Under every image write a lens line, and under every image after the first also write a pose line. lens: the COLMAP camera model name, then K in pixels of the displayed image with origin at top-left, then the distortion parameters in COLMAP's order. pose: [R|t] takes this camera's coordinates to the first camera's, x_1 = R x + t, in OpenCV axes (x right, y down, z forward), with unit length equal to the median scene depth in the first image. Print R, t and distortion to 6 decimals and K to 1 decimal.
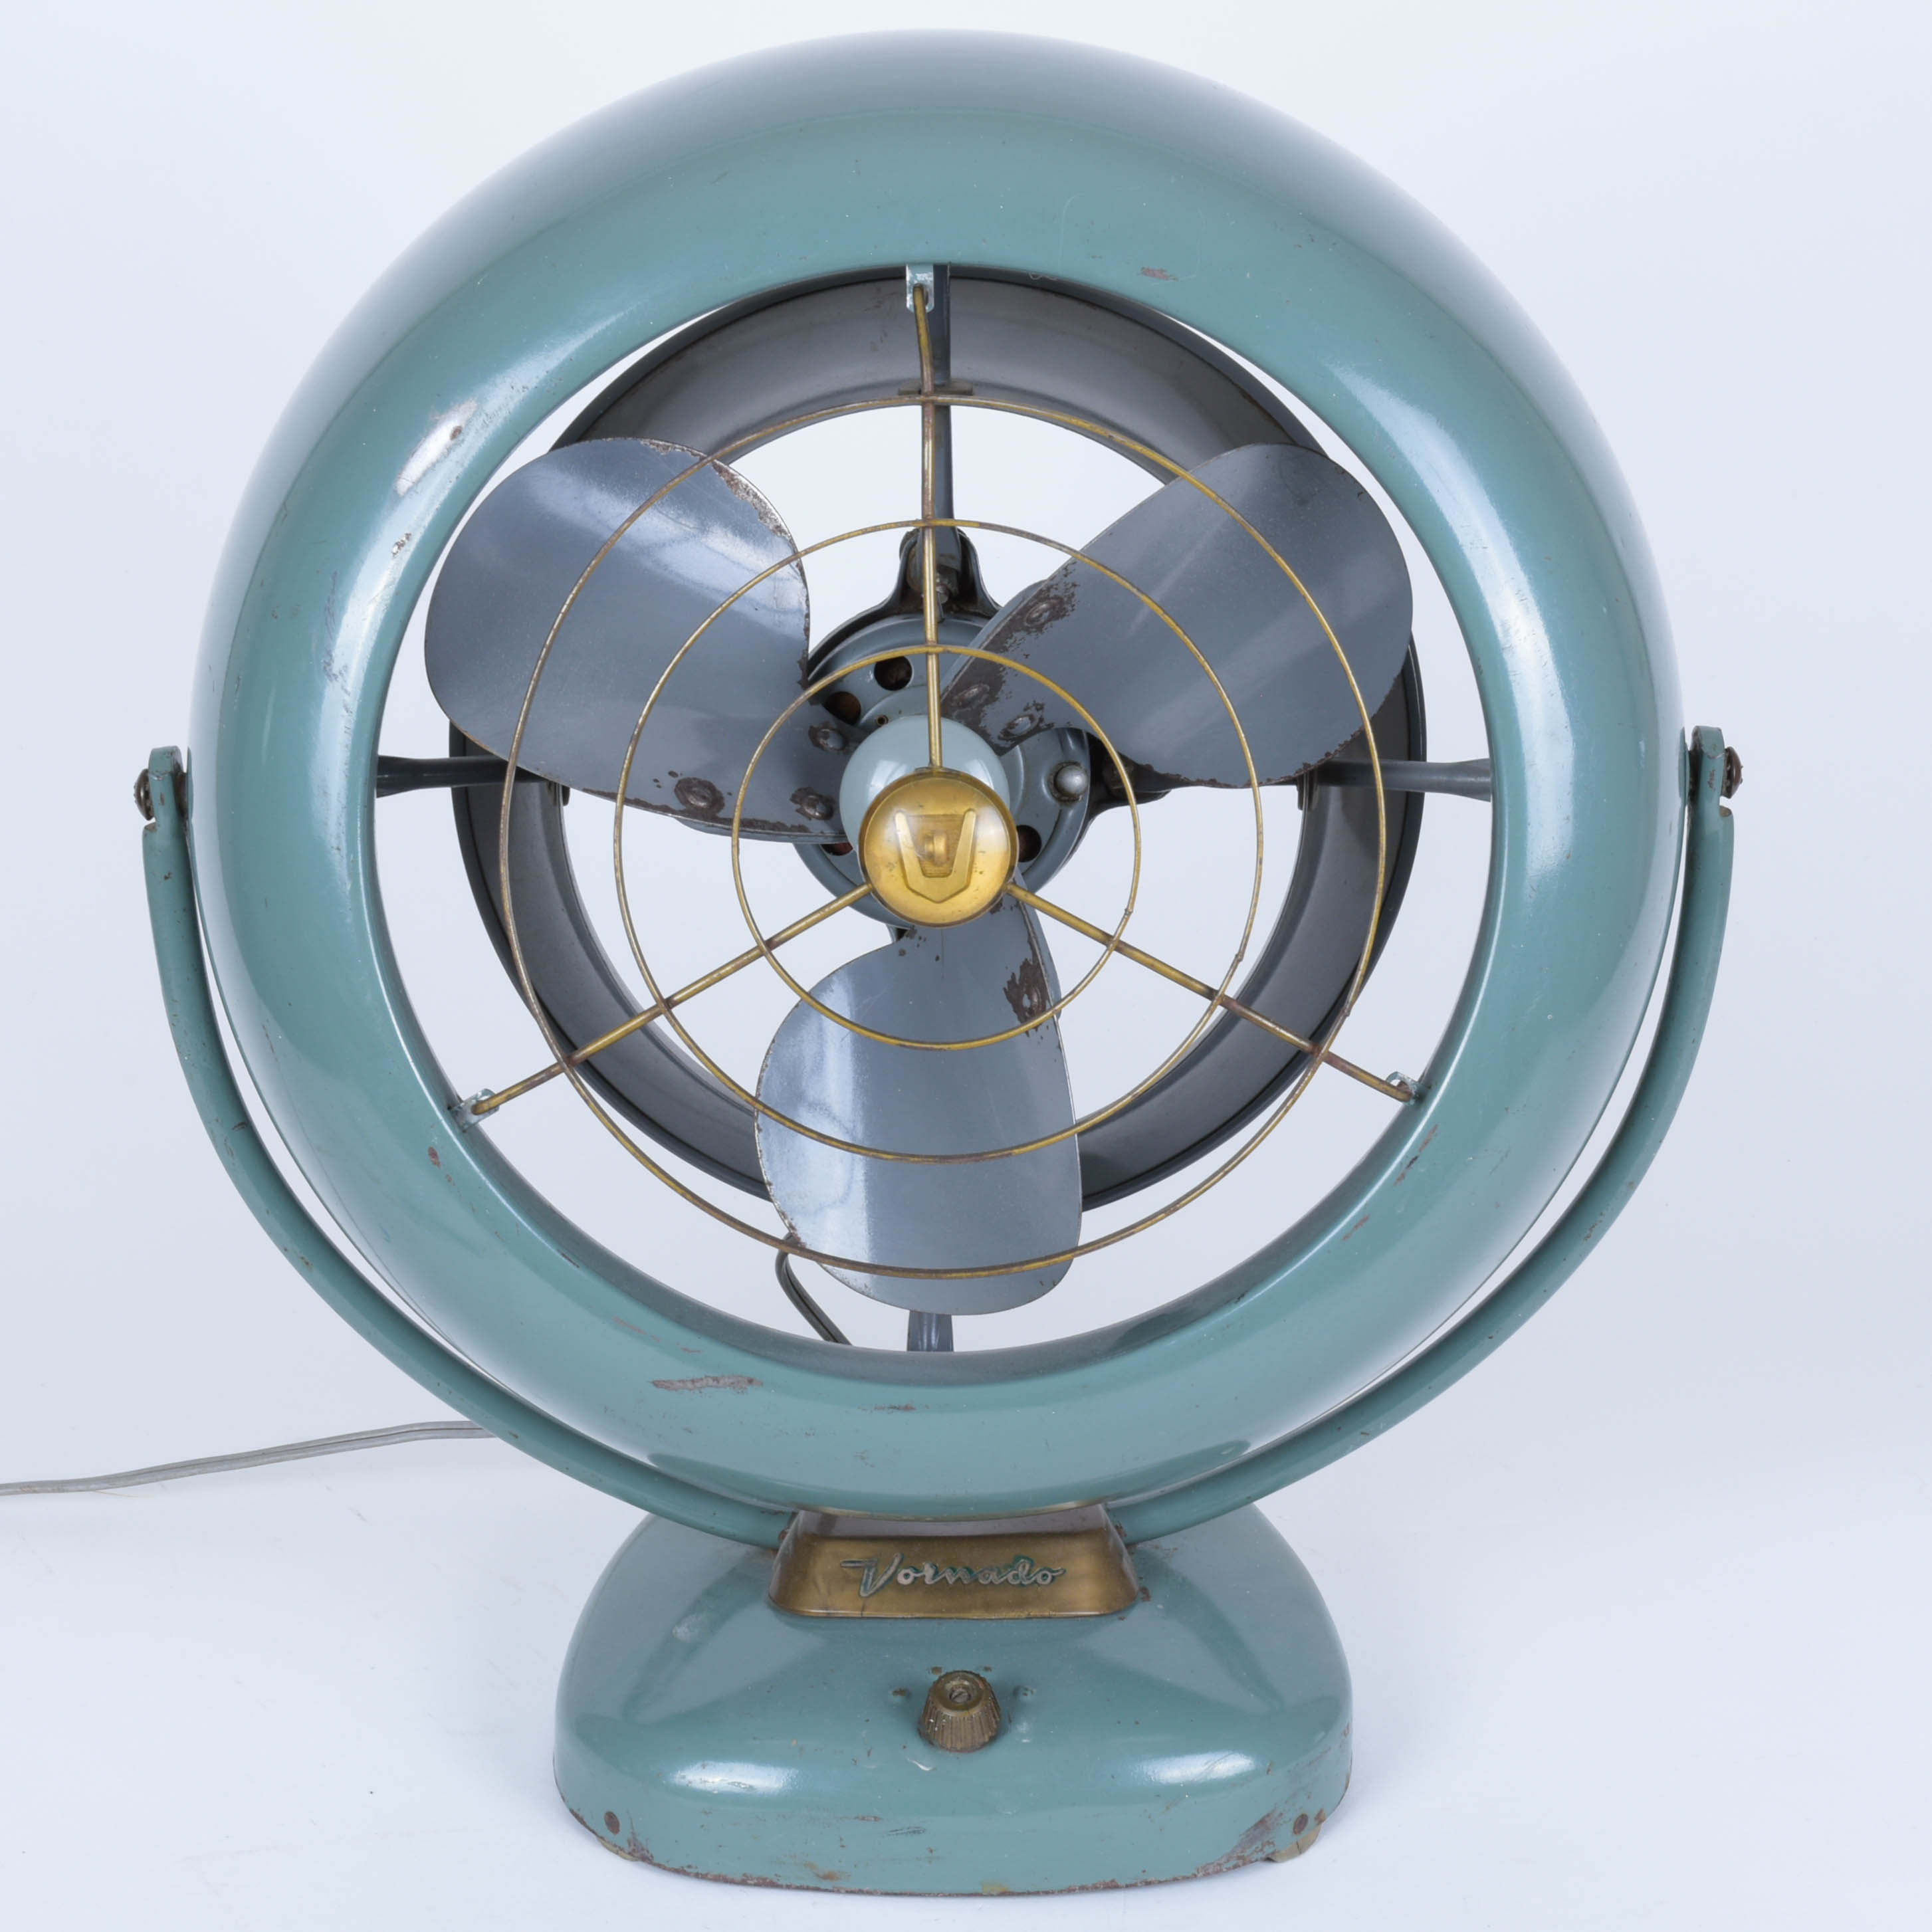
lens RADIAL K [[4347.1, 0, 966.0], [0, 4347.1, 966.0], [0, 0, 1]] dist [-0.016519, 0.007285]
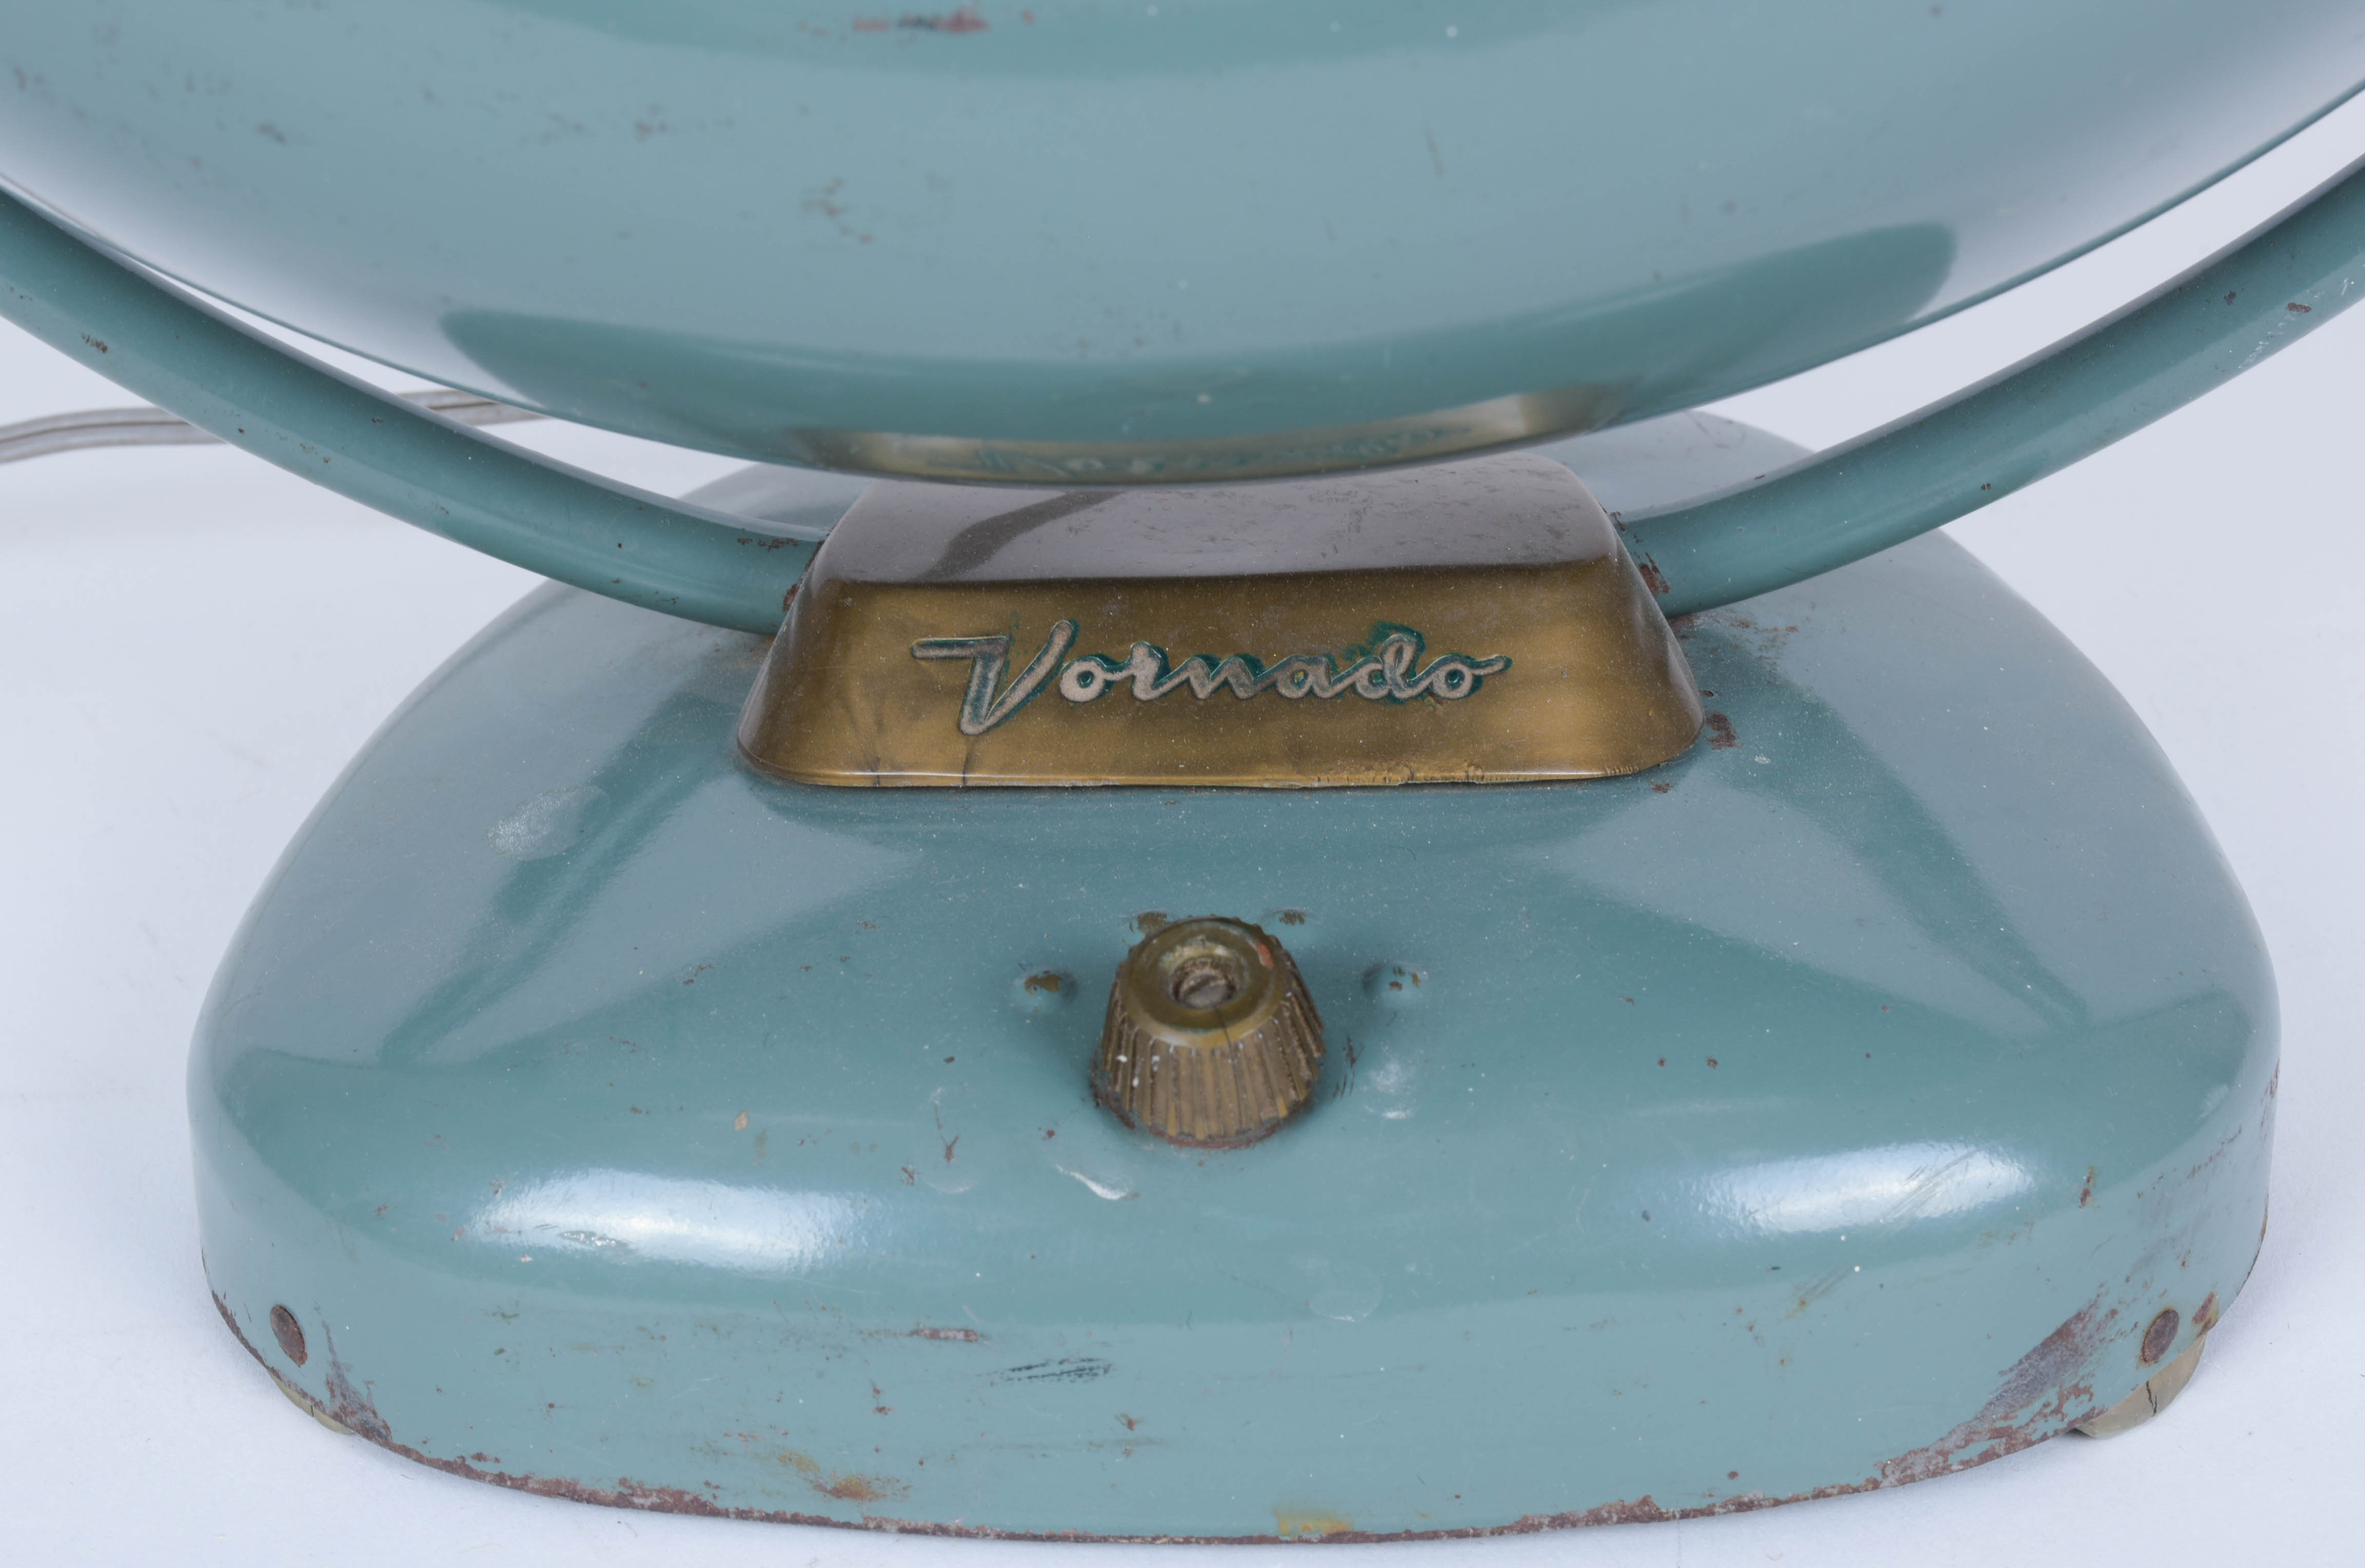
lens RADIAL K [[4132.9, 0, 1182.5], [0, 4132.9, 784.0], [0, 0, 1]] dist [-0.029019, 0.046984]
pose [[0.997873, -0.008315, -0.064652, 0.017778], [0.014942, 0.994599, 0.102716, 0.113457], [0.063448, -0.103463, 0.992607, 0.648864]]
